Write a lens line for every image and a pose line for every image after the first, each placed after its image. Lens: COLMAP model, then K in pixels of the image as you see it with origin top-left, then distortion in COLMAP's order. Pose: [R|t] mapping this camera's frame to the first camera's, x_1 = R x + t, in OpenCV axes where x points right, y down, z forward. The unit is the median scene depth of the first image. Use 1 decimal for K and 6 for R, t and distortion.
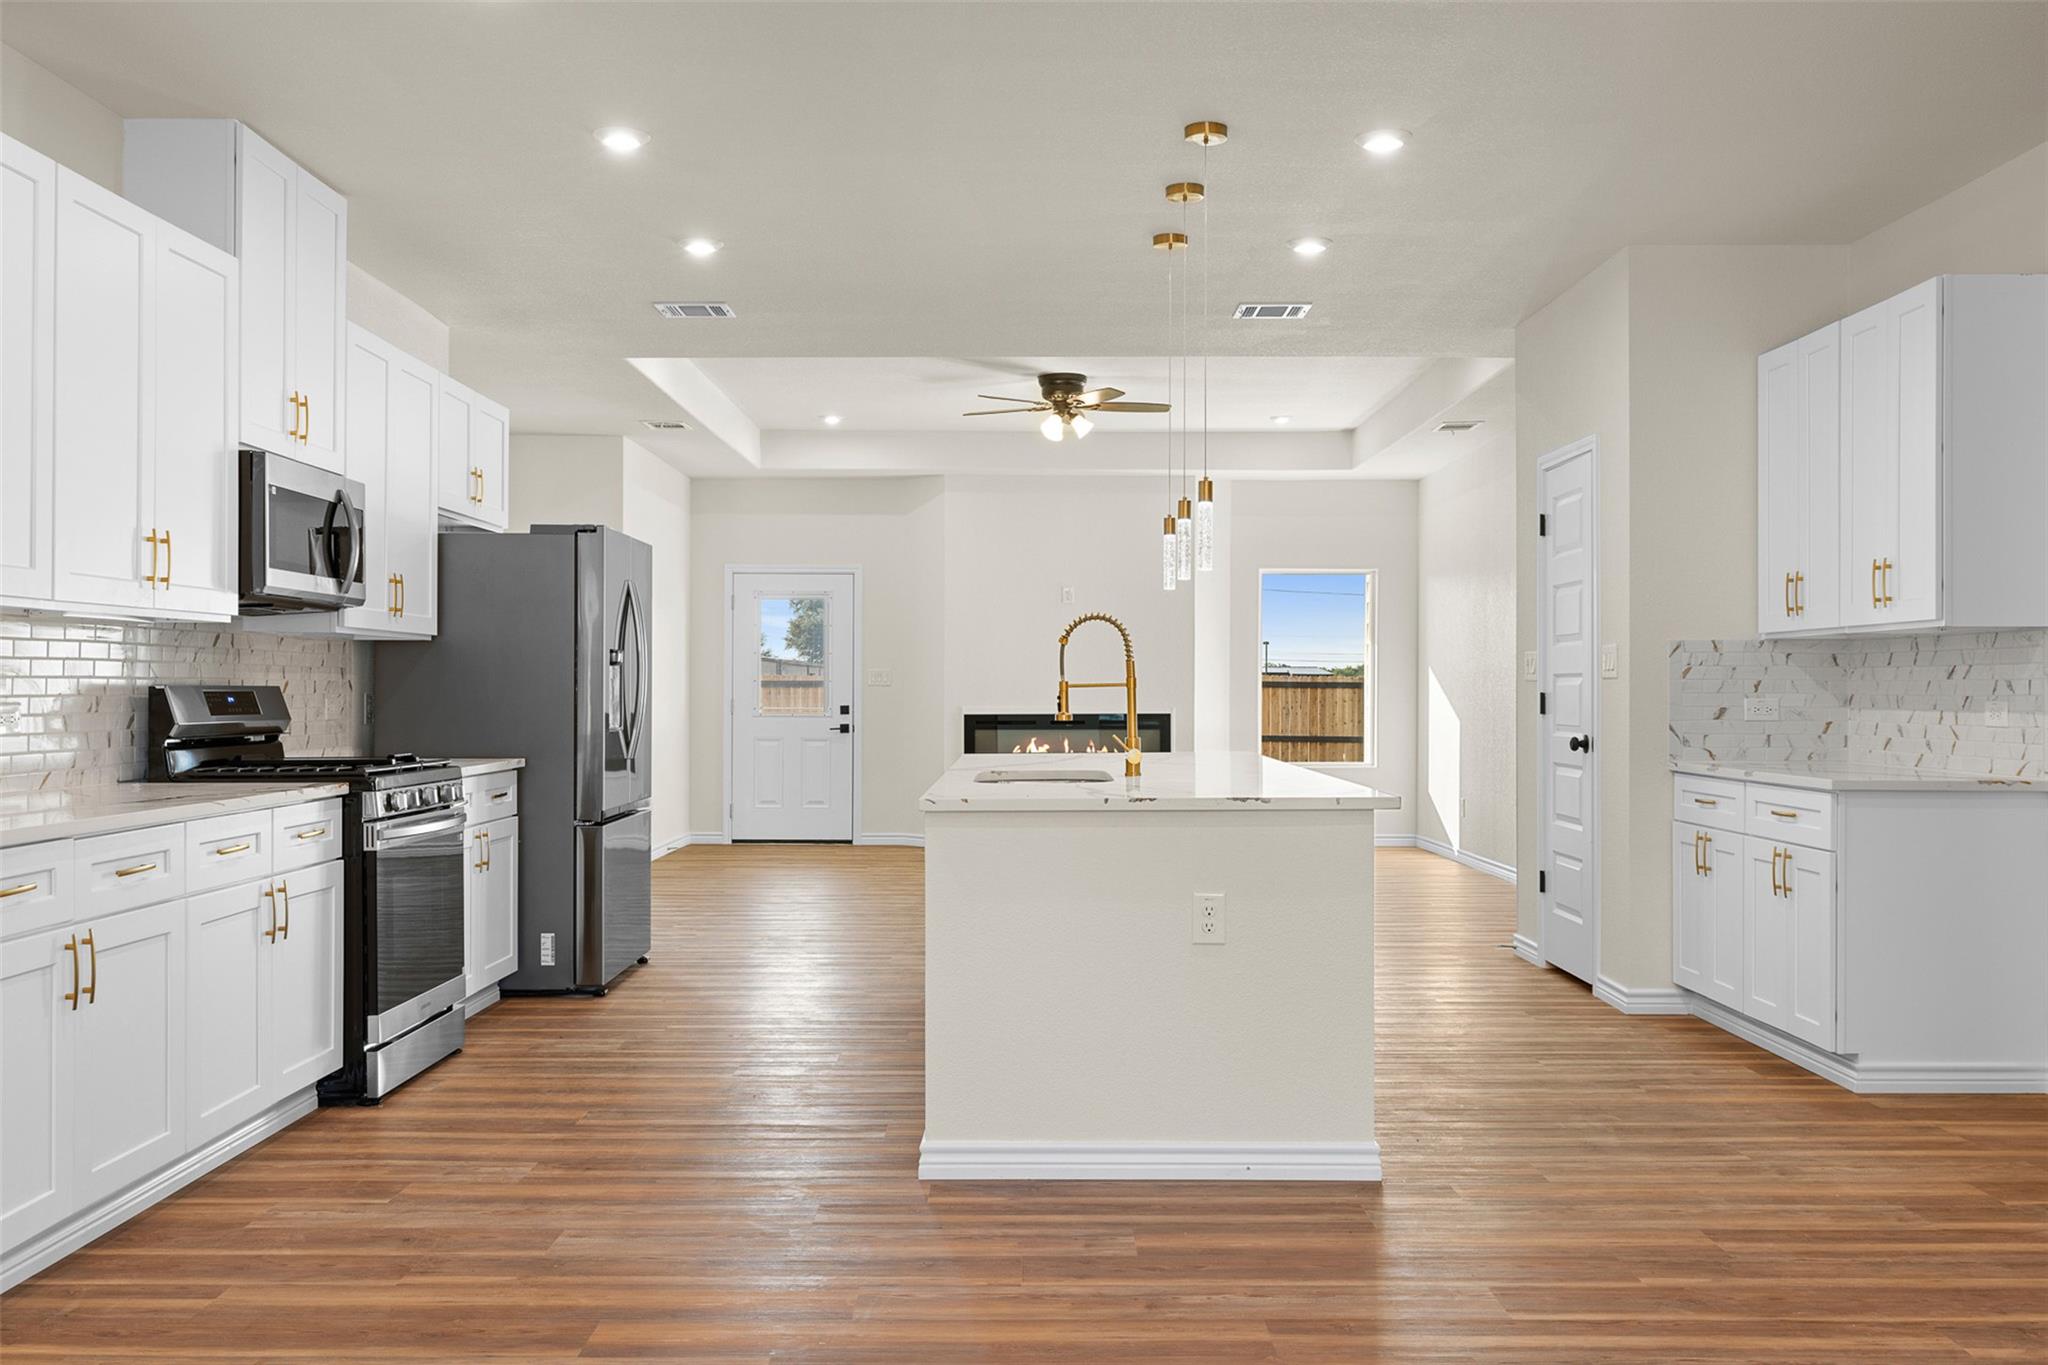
lens RADIAL K [[1758.0, 0, 1021.3], [0, 1758.0, 681.4], [0, 0, 1]] dist [-0.007432, 0.013171]
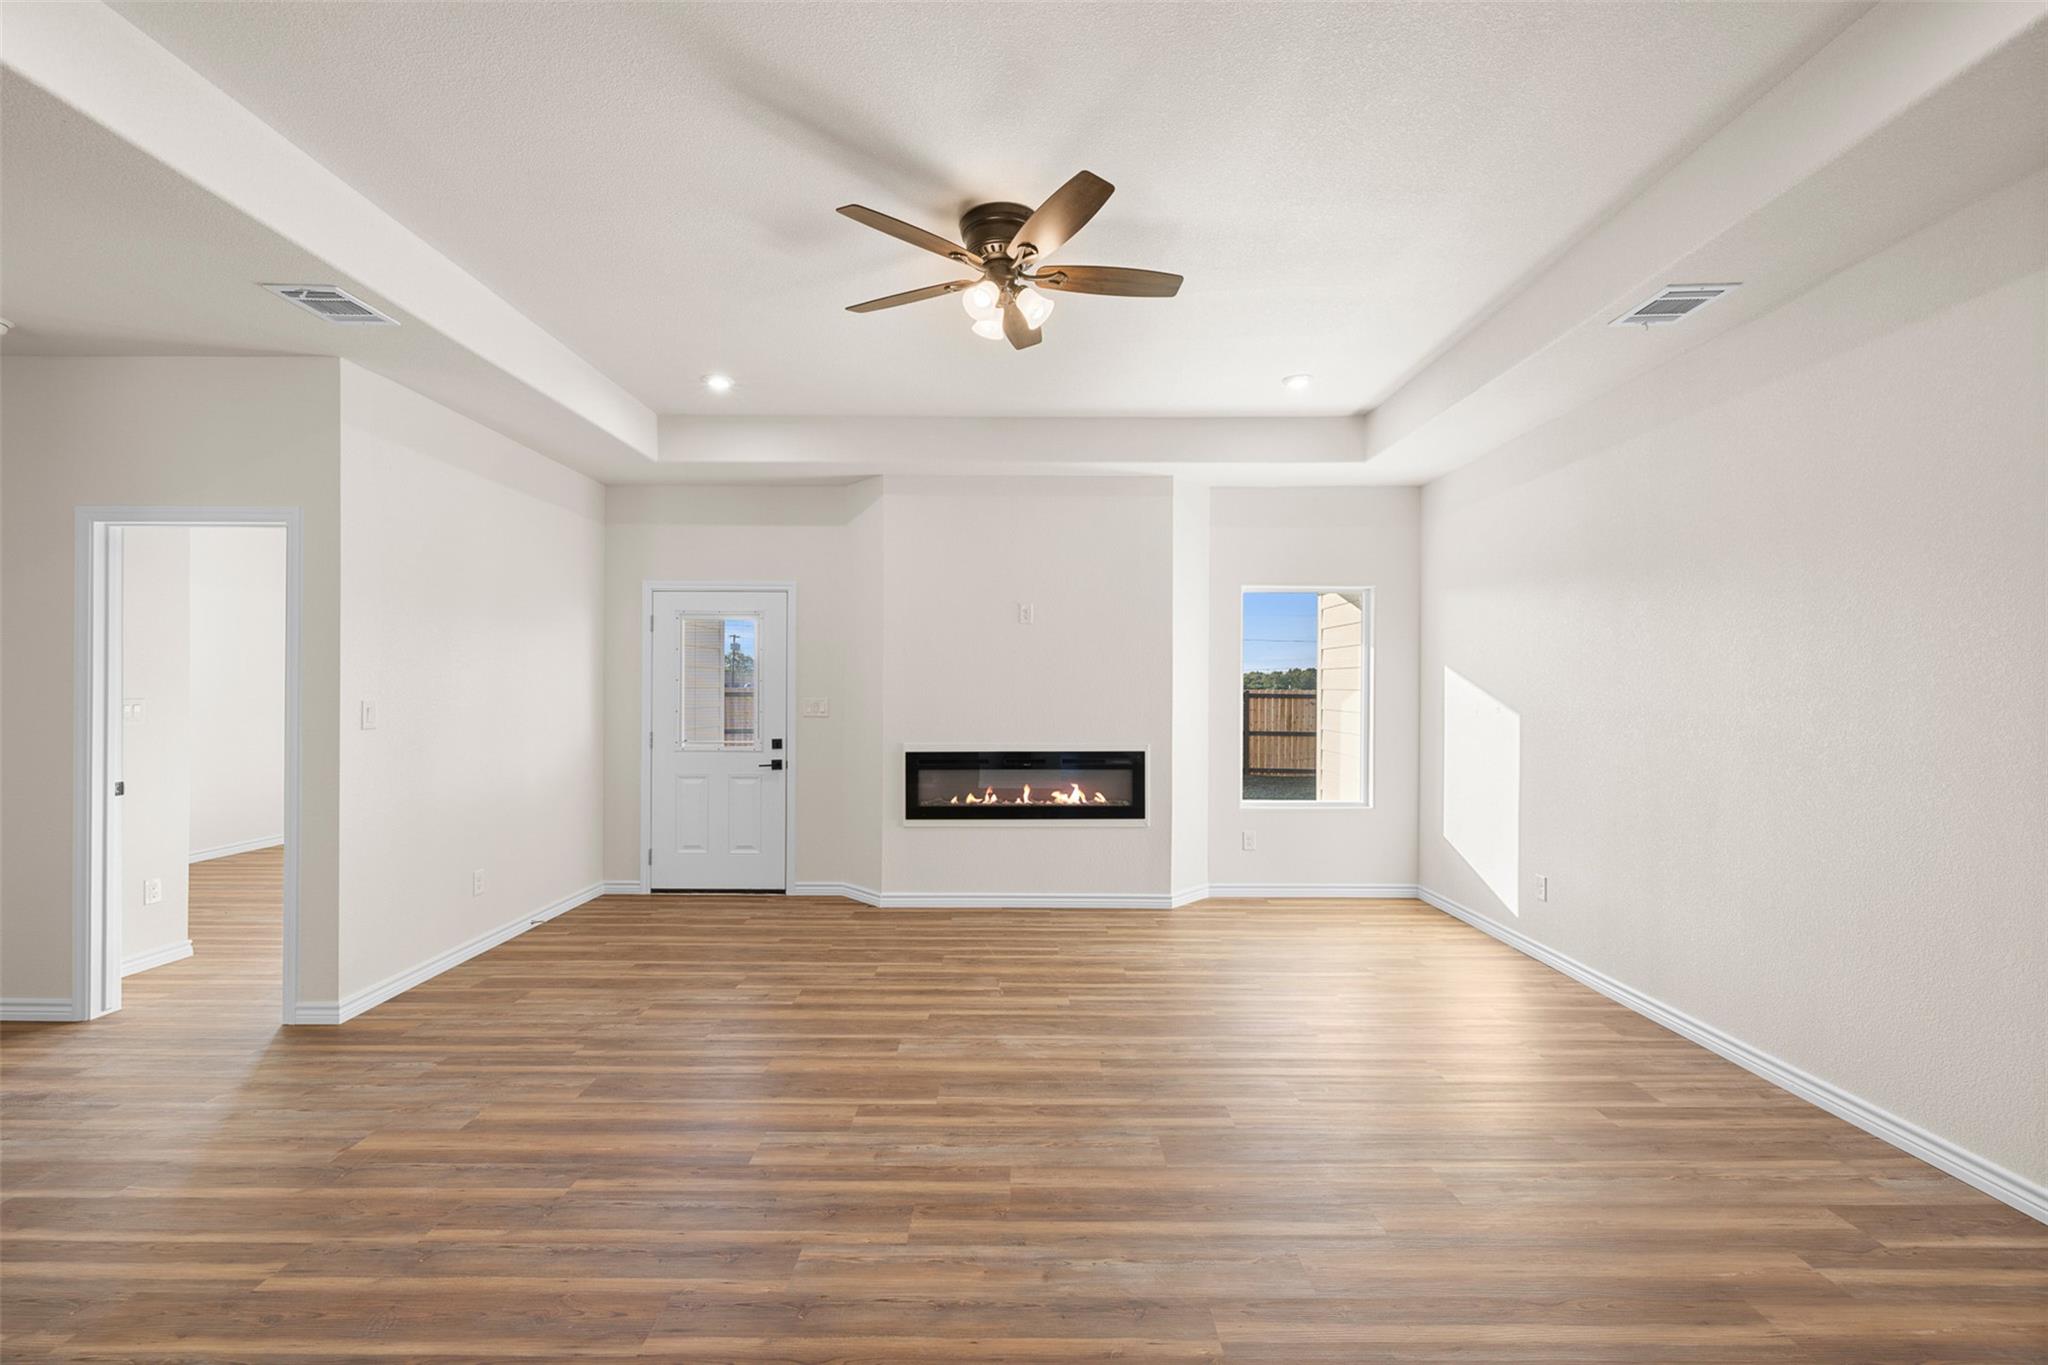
lens RADIAL K [[867.3, 0, 1018.6], [0, 867.3, 685.9], [0, 0, 1]] dist [0.000388, -0.000231]
pose [[0.999994, -0.001138, -0.003197, 0.059744], [0.001150, 0.999993, 0.003591, -0.037219], [0.003193, -0.003595, 0.999988, 1.411947]]
